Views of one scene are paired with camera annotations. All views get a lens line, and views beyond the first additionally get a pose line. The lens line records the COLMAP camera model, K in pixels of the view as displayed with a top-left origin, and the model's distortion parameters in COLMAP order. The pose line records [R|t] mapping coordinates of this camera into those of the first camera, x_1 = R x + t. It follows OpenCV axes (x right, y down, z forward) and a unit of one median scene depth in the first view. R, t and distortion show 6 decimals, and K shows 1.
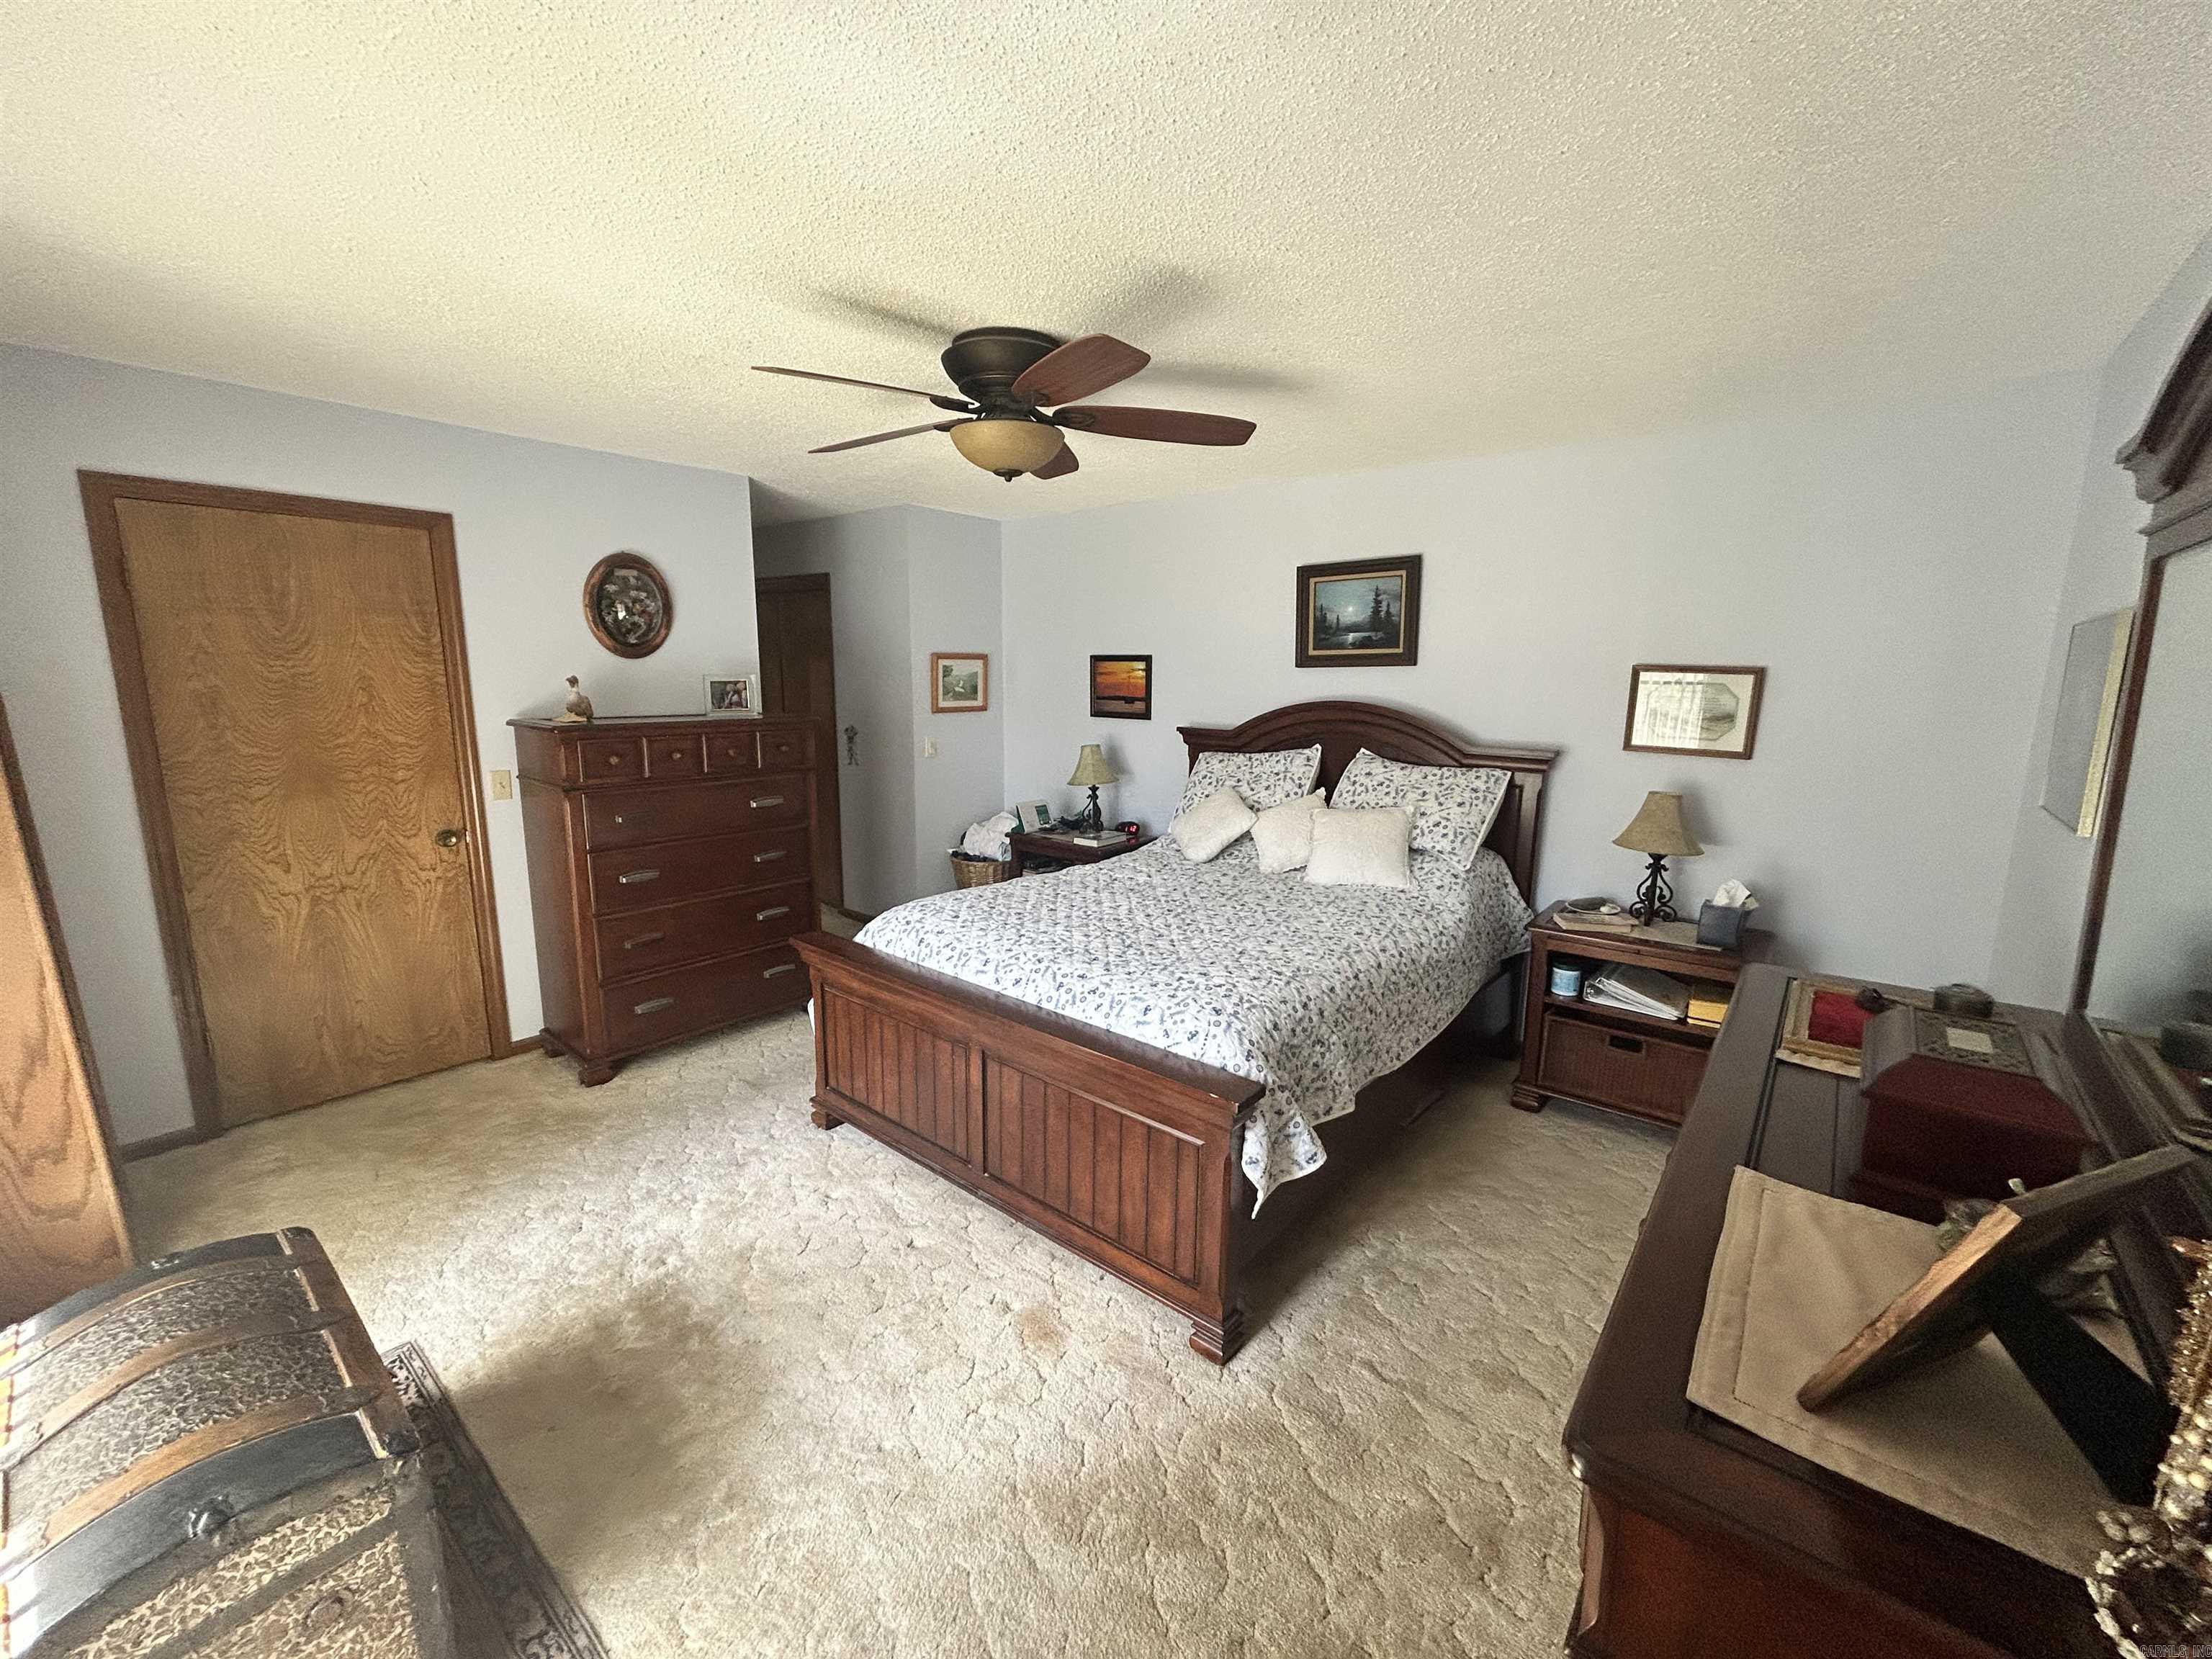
lens RADIAL K [[896.9, 0, 1103.3], [0, 896.9, 829.2], [0, 0, 1]] dist [-0.003974, 0.003091]
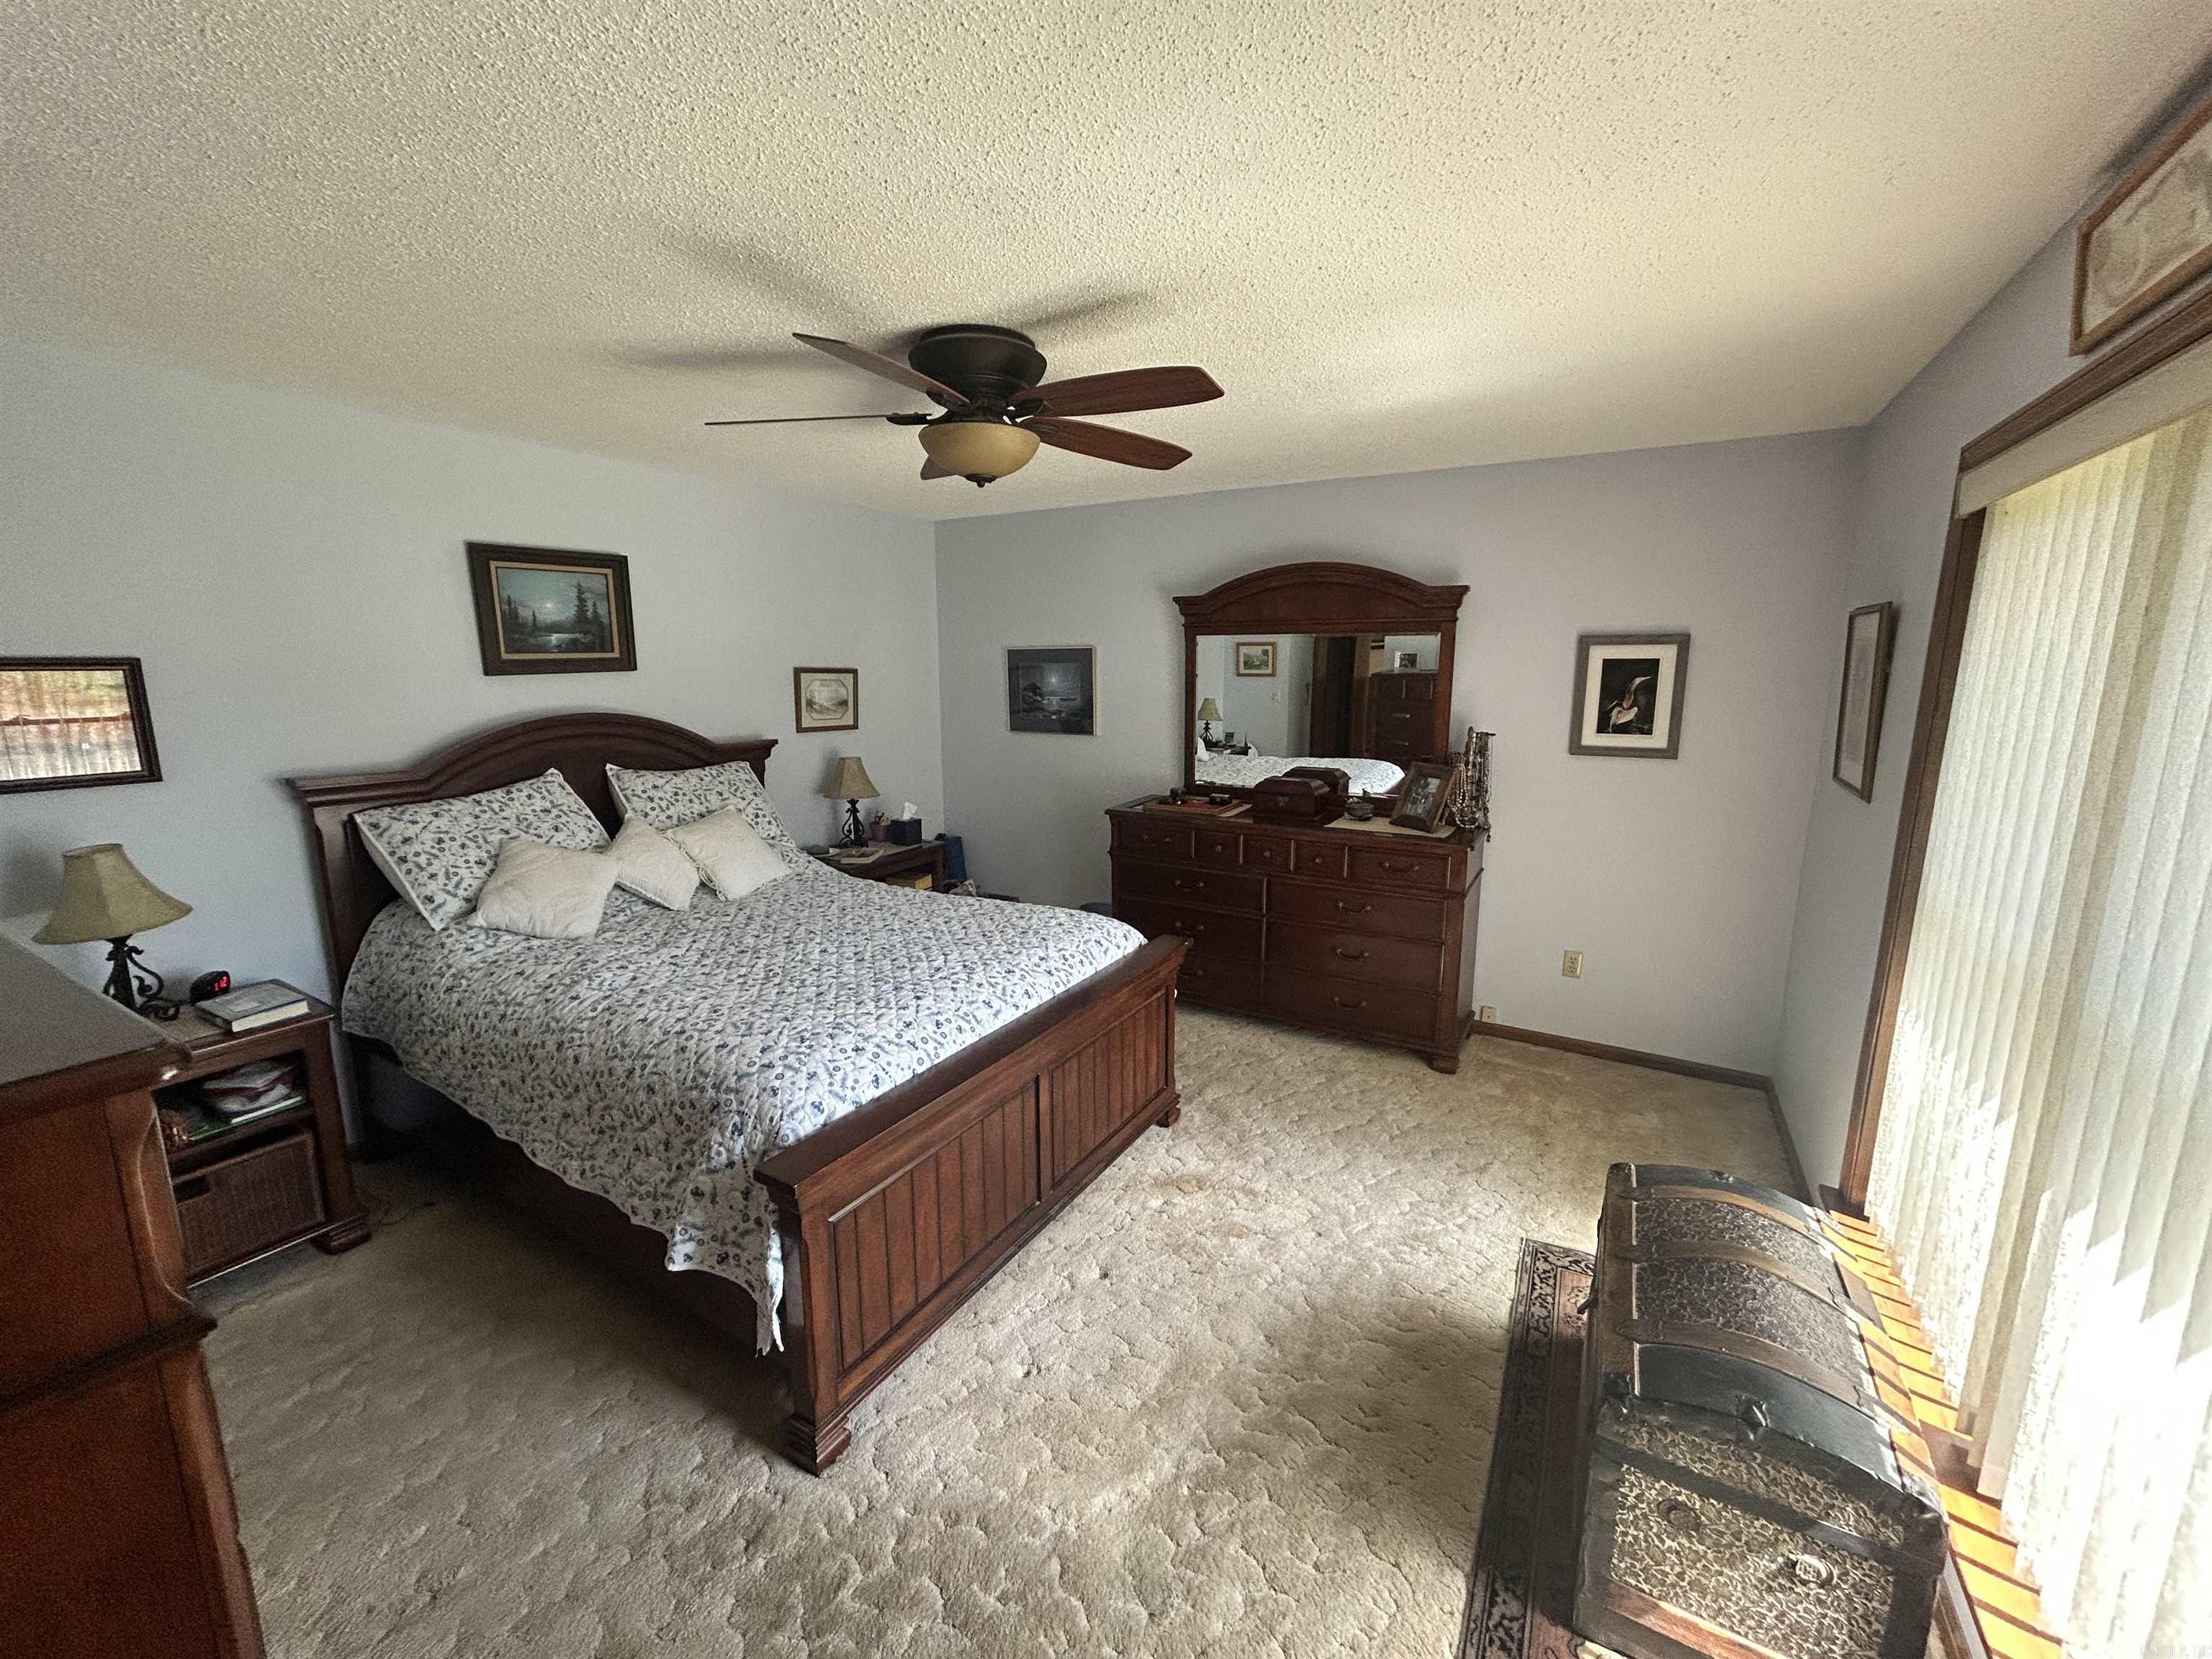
lens RADIAL K [[896.9, 0, 1103.3], [0, 896.9, 829.2], [0, 0, 1]] dist [-0.003974, 0.003091]
pose [[-0.167522, -0.189775, 0.967431, -0.689992], [0.172585, 0.960500, 0.218301, -0.140636], [-0.970645, 0.203534, -0.128152, 0.660547]]
